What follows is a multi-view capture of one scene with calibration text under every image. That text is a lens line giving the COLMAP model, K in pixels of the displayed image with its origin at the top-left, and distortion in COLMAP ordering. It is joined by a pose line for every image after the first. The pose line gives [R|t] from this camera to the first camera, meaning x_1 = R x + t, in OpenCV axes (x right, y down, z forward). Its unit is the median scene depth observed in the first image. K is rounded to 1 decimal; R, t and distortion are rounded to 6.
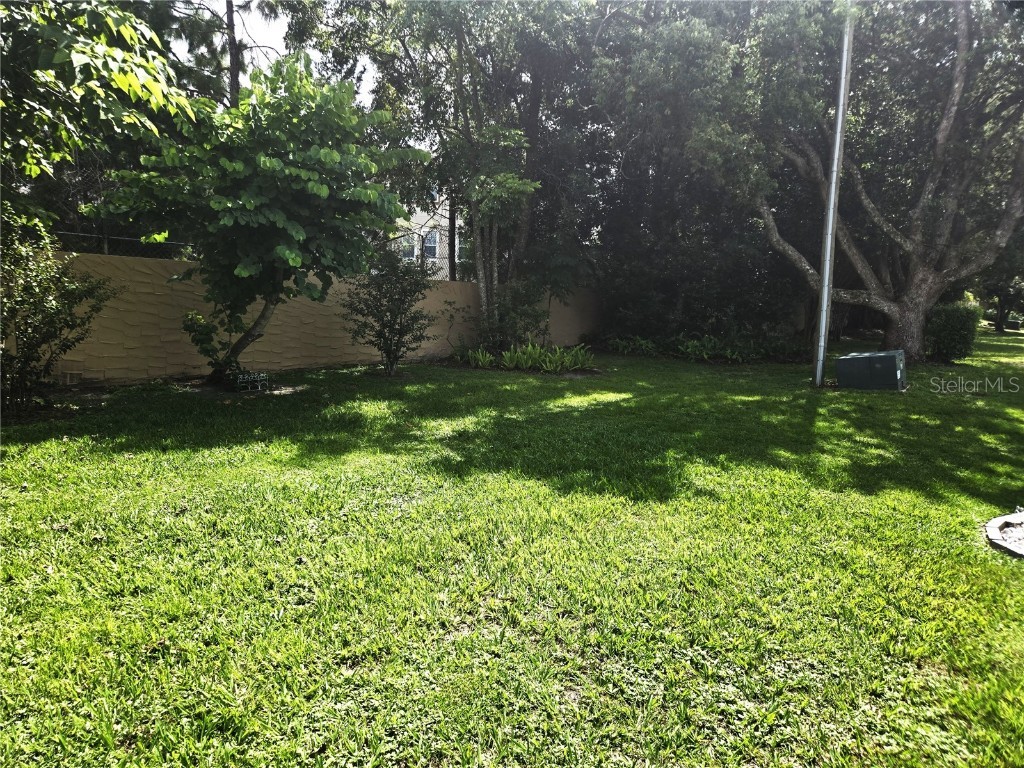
lens RADIAL K [[684.2, 0, 516.5], [0, 684.2, 379.9], [0, 0, 1]] dist [0.043590, -0.031446]
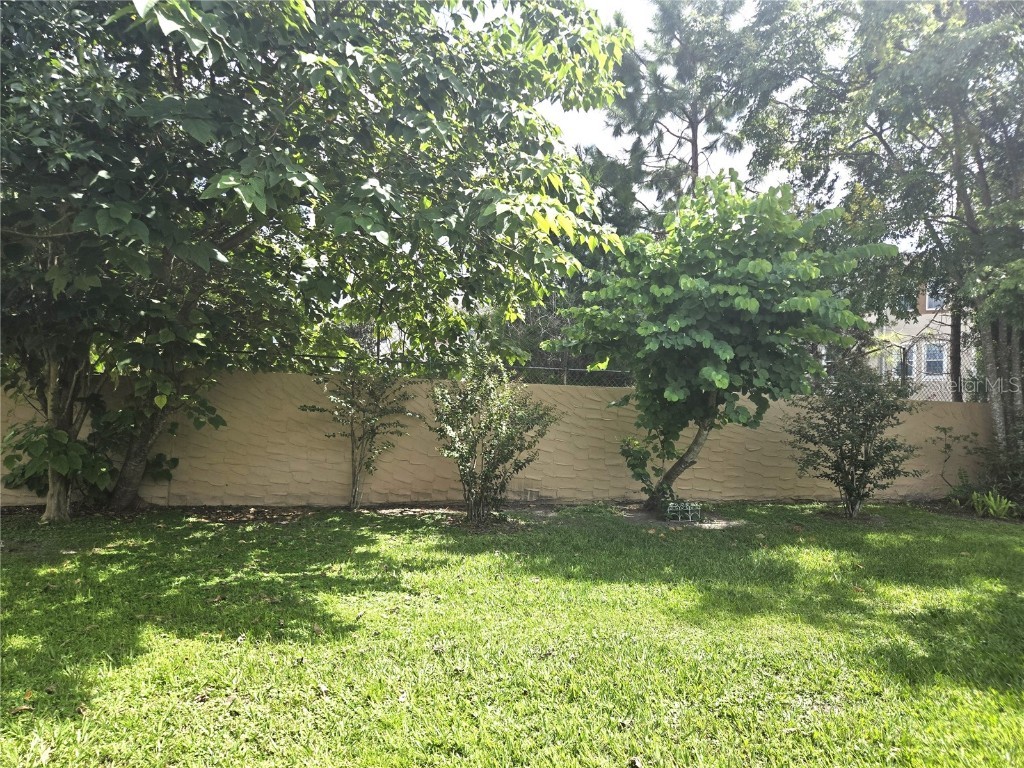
lens RADIAL K [[684.2, 0, 506.0], [0, 684.2, 387.8], [0, 0, 1]] dist [0.043590, -0.031446]
pose [[0.767904, -0.032925, -0.639718, 0.039664], [-0.075528, 0.987058, -0.141464, -0.014731], [0.636096, 0.156947, 0.755479, 0.119800]]
